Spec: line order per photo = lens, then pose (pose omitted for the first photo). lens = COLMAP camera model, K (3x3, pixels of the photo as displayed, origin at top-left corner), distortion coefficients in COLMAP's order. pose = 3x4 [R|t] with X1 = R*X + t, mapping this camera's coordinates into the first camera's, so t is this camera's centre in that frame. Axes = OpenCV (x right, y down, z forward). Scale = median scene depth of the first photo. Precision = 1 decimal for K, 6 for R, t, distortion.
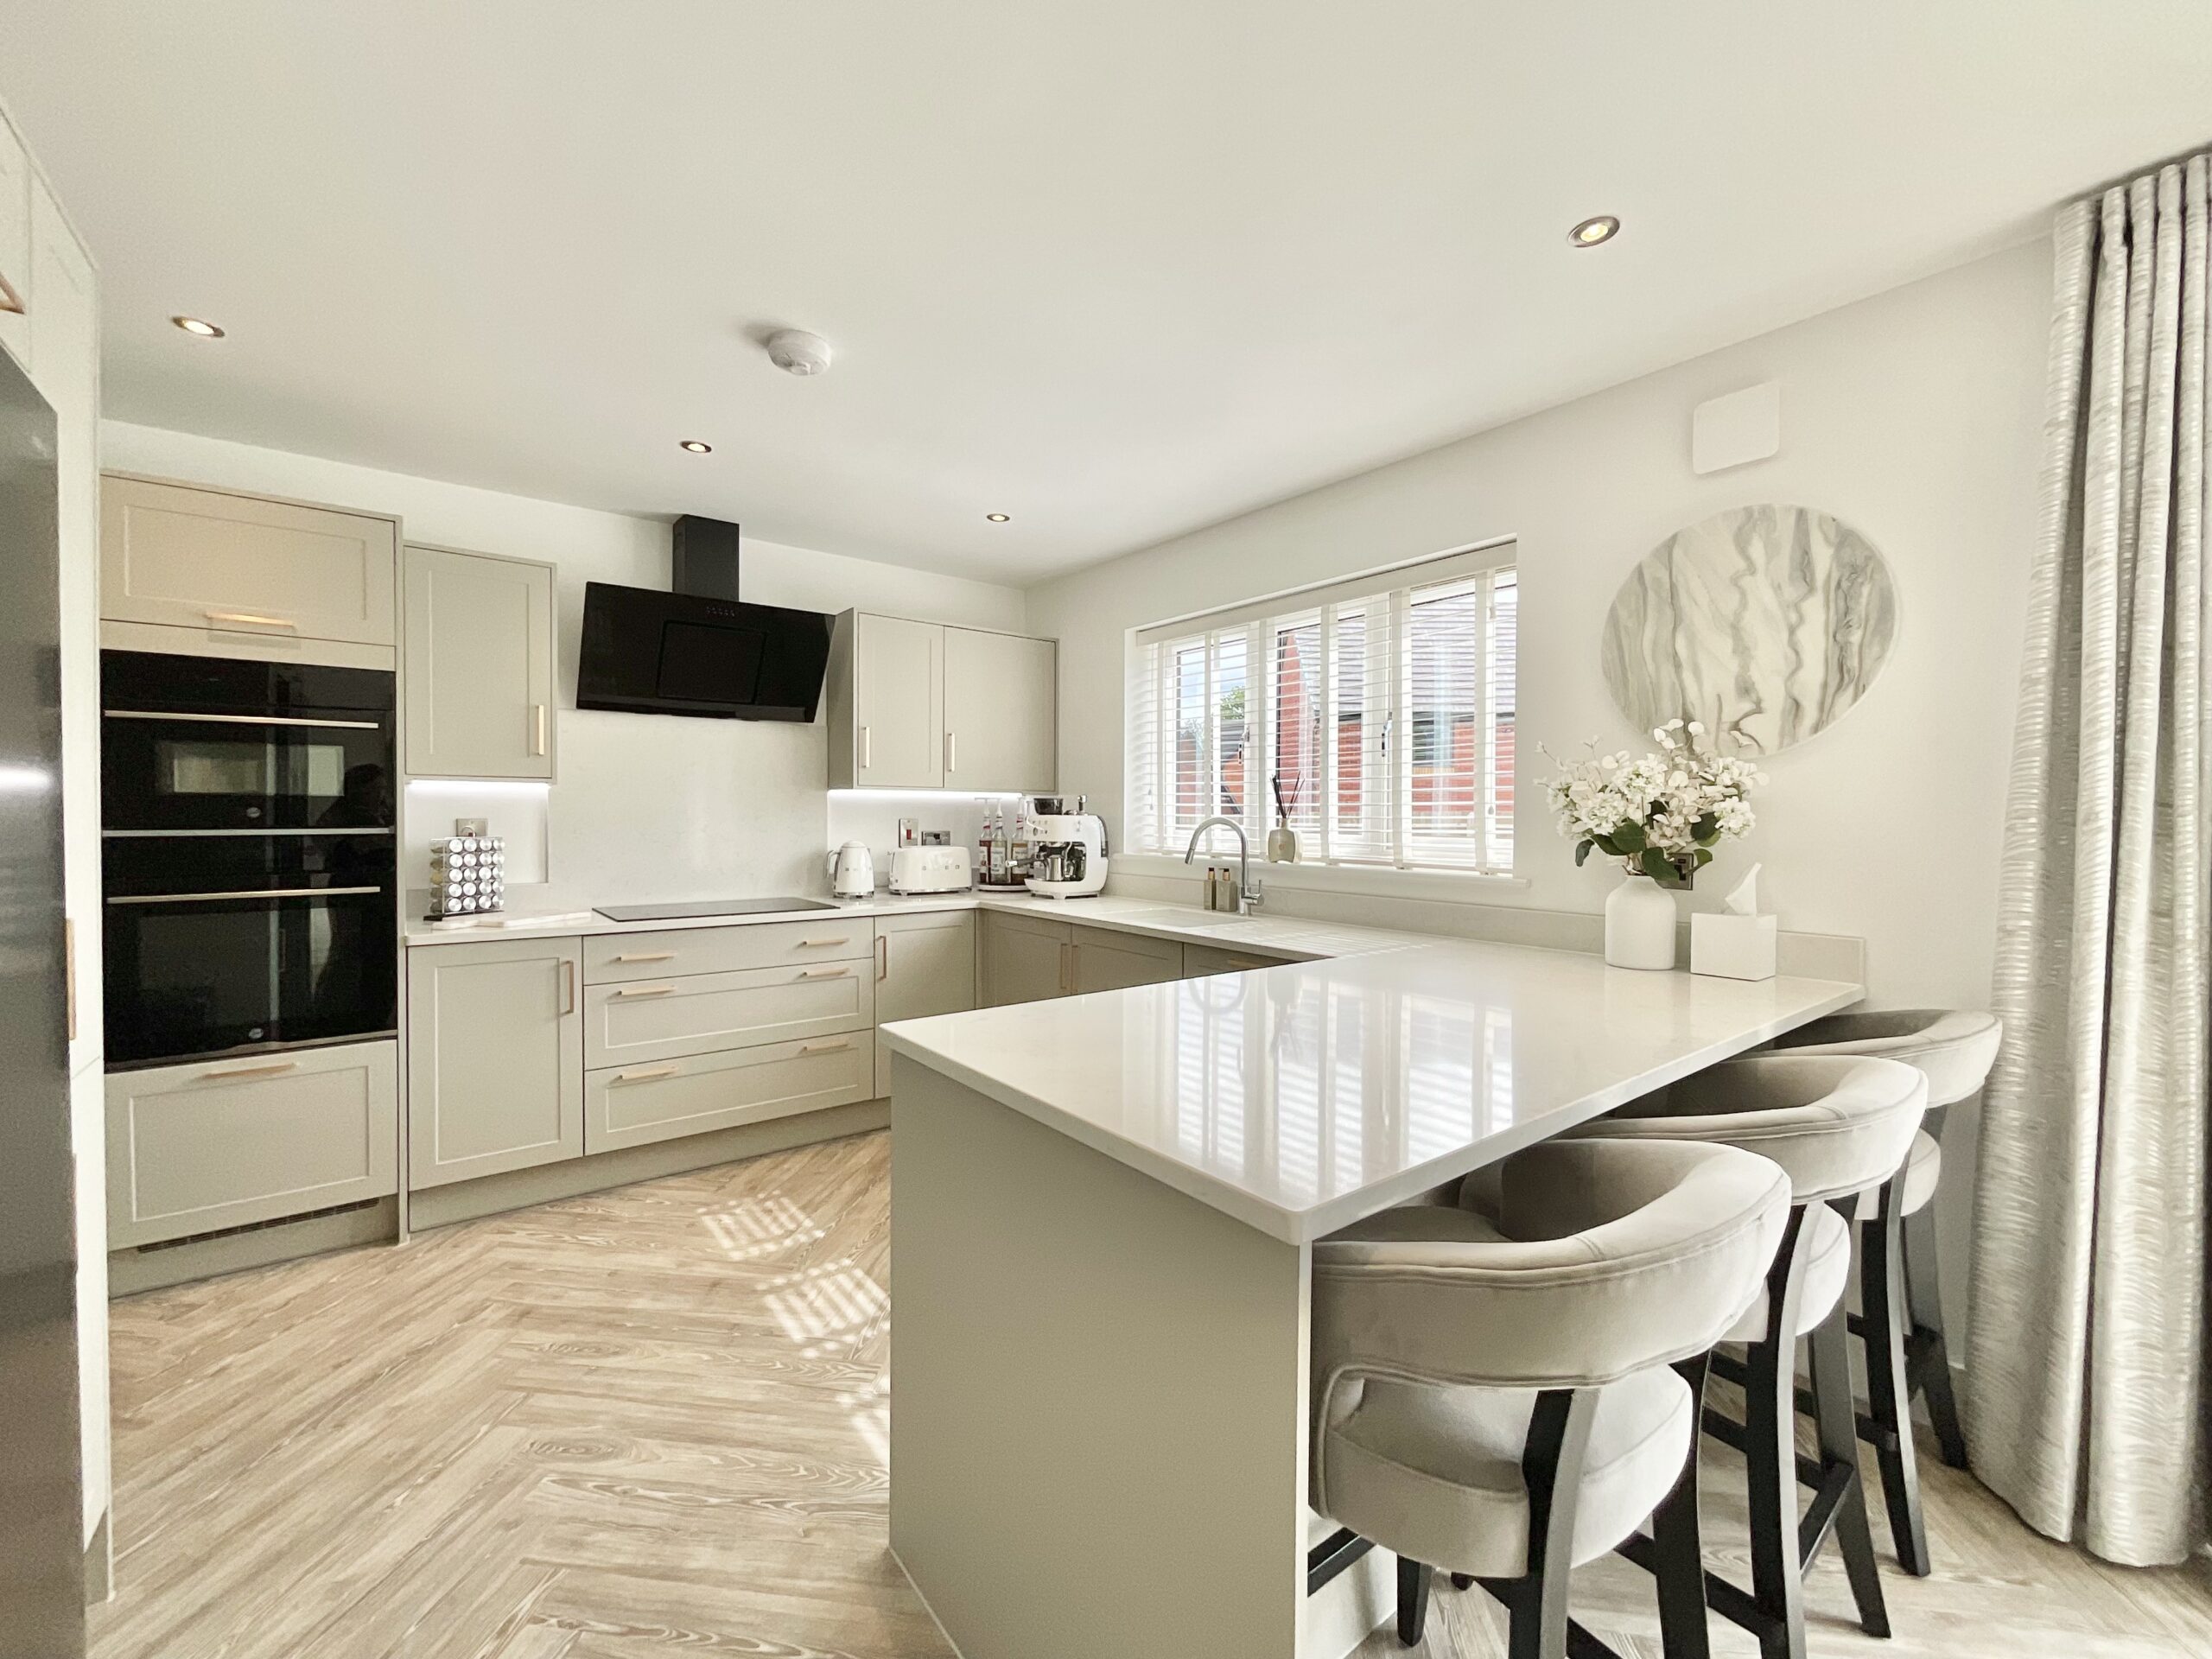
lens RADIAL K [[894.5, 0, 1109.1], [0, 894.5, 831.7], [0, 0, 1]] dist [-0.002371, -0.000080]
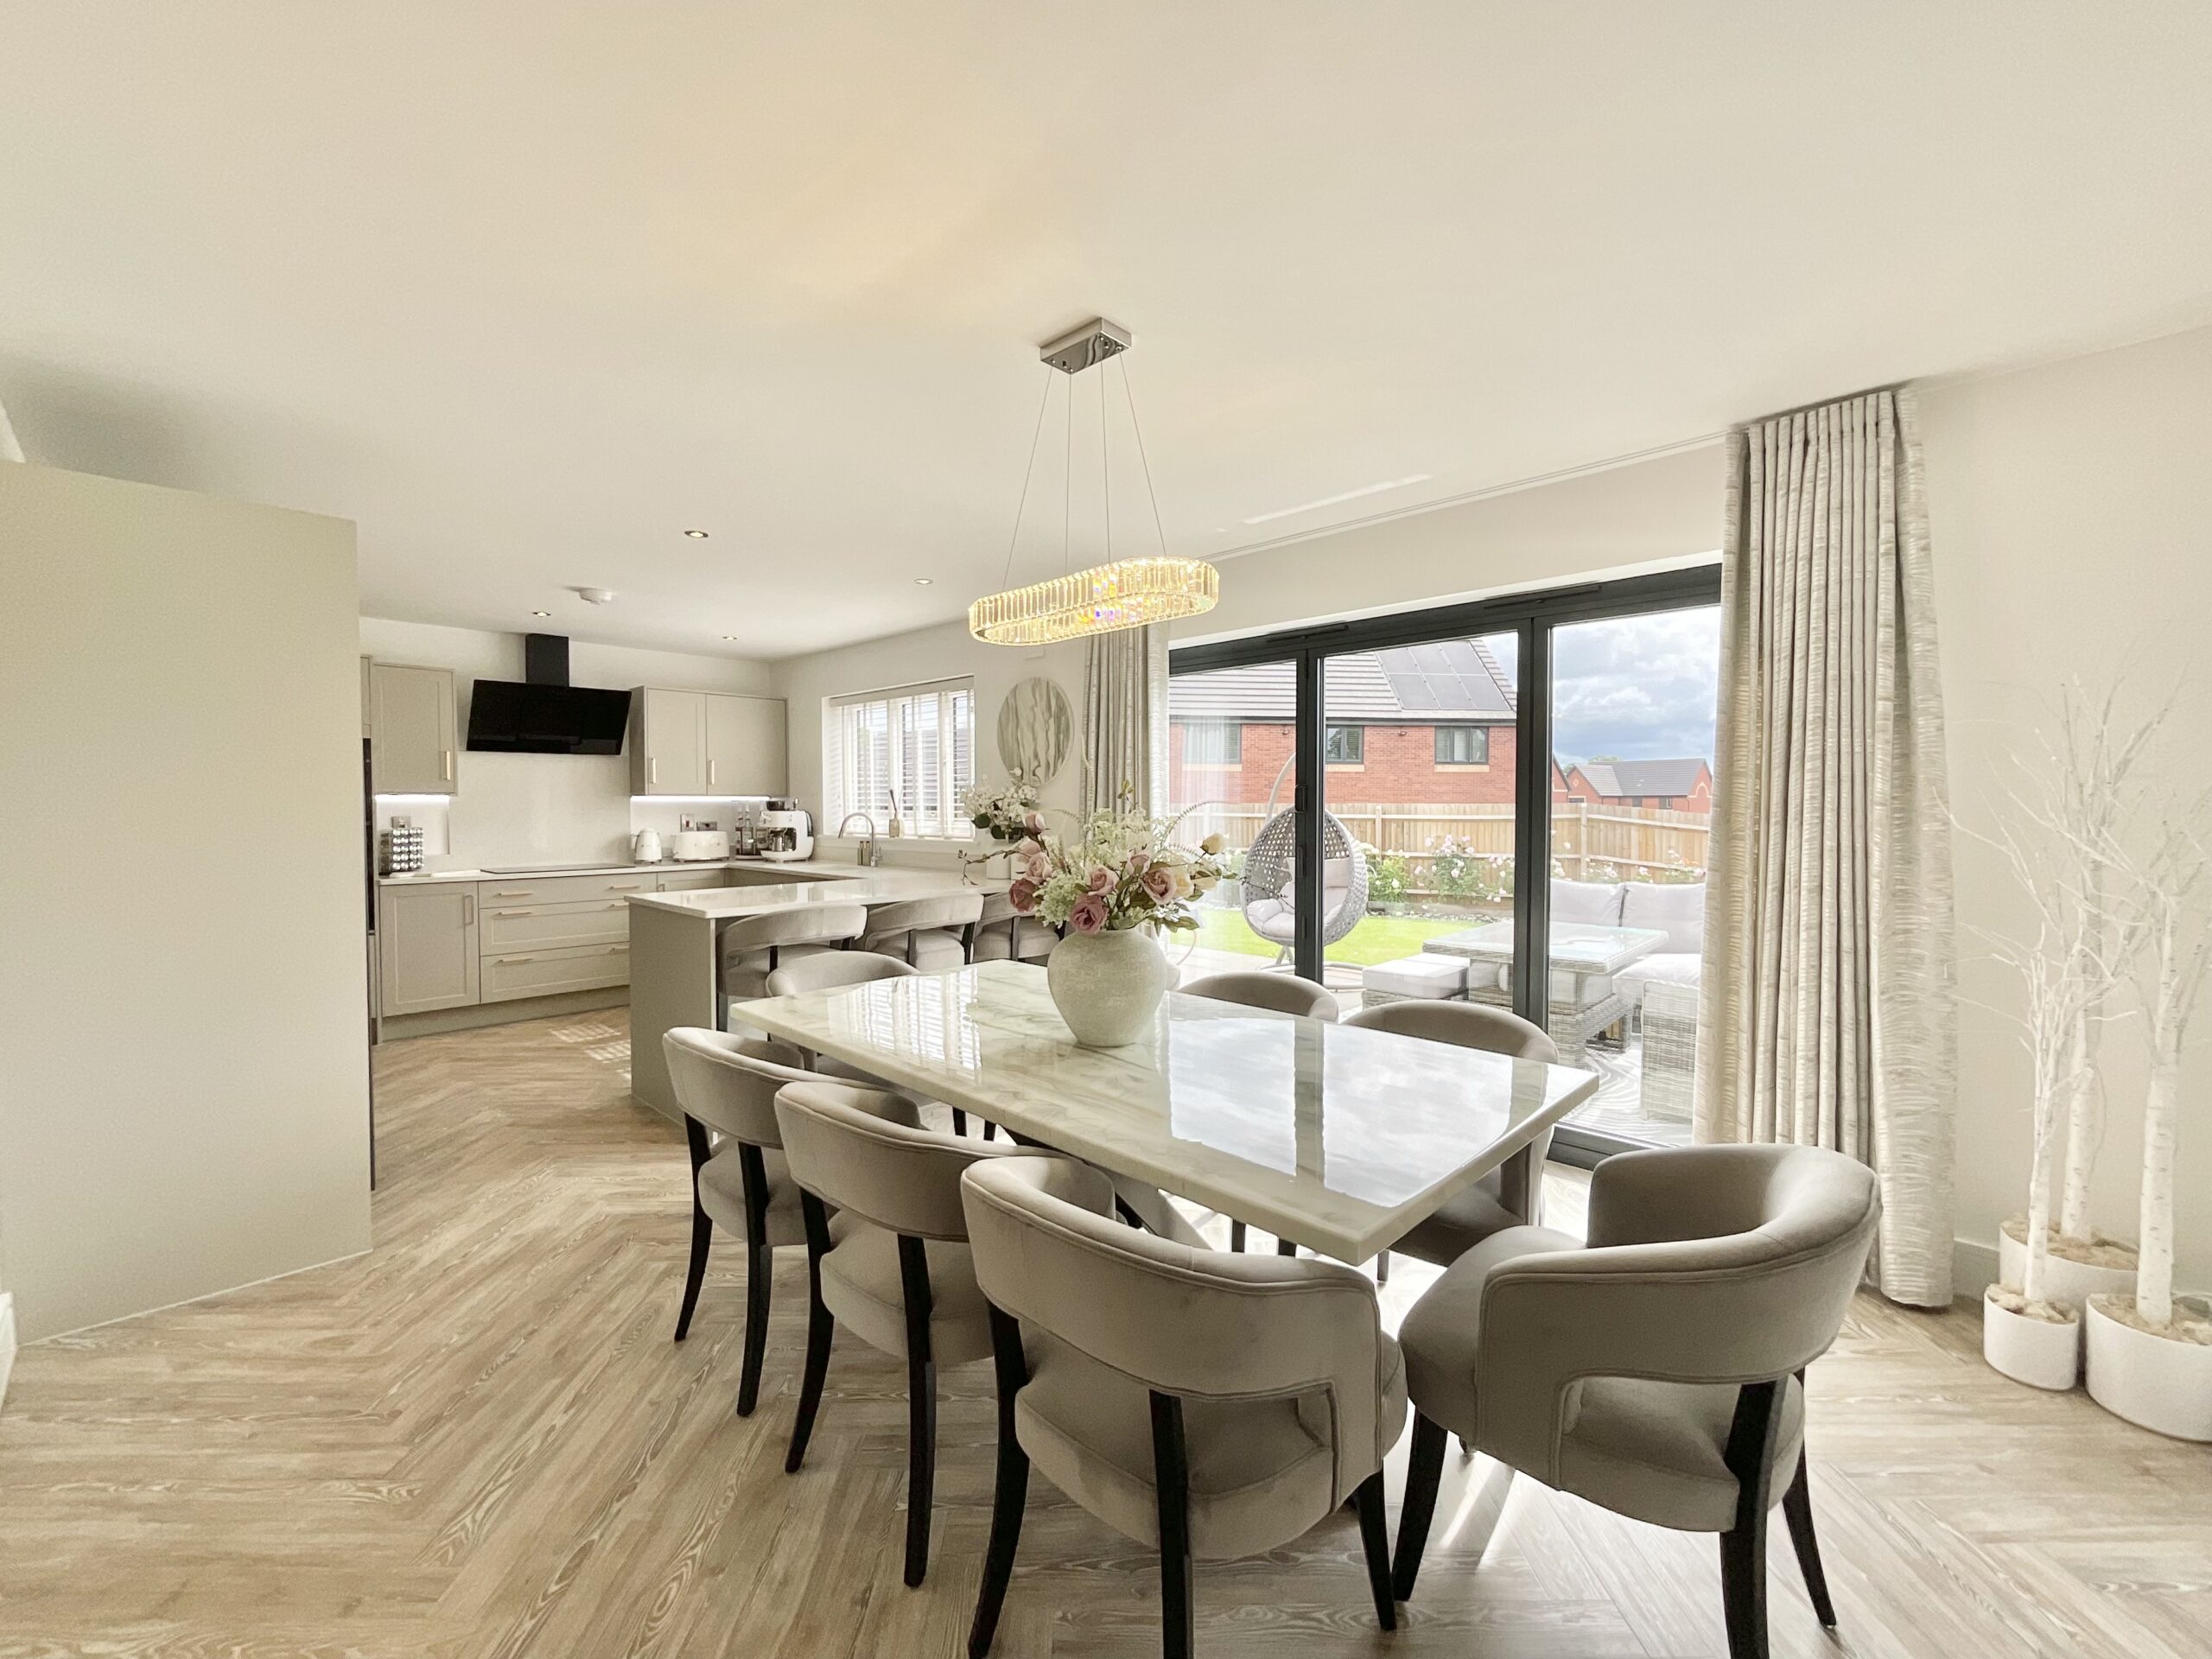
lens RADIAL K [[894.5, 0, 1110.4], [0, 894.5, 828.6], [0, 0, 1]] dist [-0.002371, -0.000080]
pose [[0.989853, -0.010807, 0.141686, 0.407348], [0.009760, 0.999920, 0.008085, 0.007787], [-0.141762, -0.006620, 0.989879, -0.934673]]
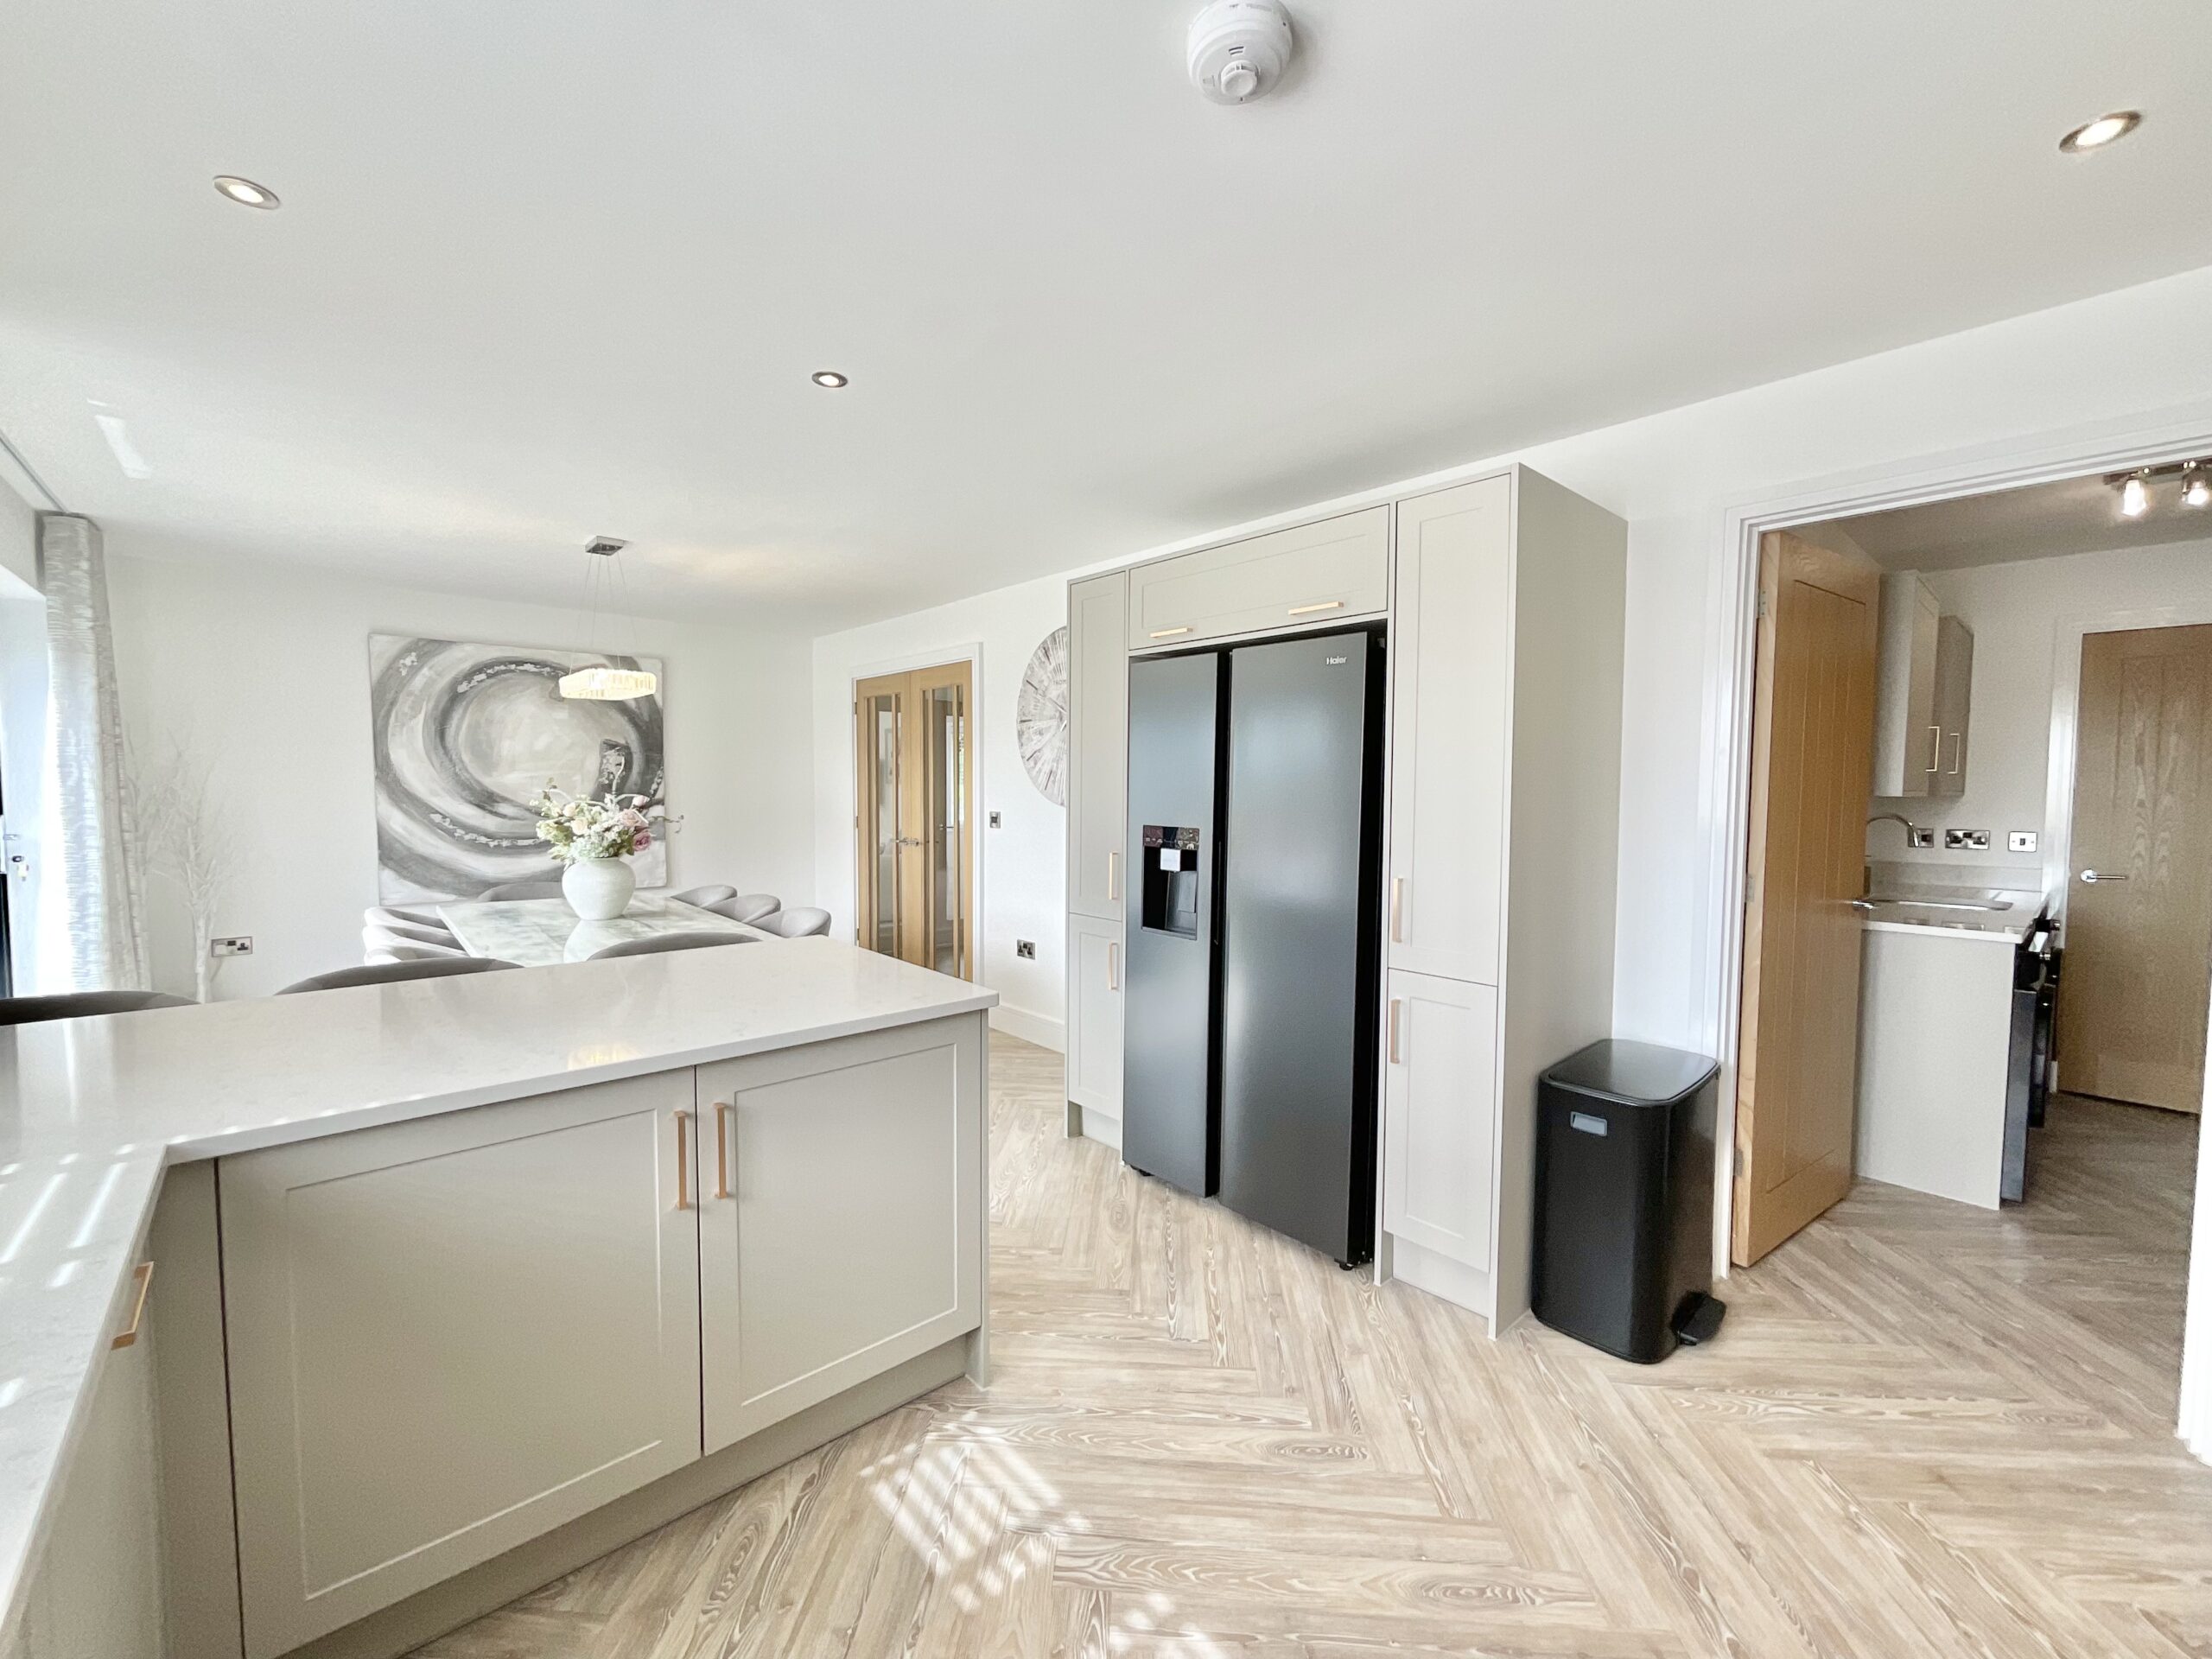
lens RADIAL K [[894.5, 0, 1102.7], [0, 894.5, 828.0], [0, 0, 1]] dist [-0.002371, -0.000080]
pose [[-0.998078, -0.009691, -0.061202, -0.167962], [-0.013938, 0.997495, 0.069353, -0.056082], [0.060376, 0.070073, -0.995713, 1.167603]]
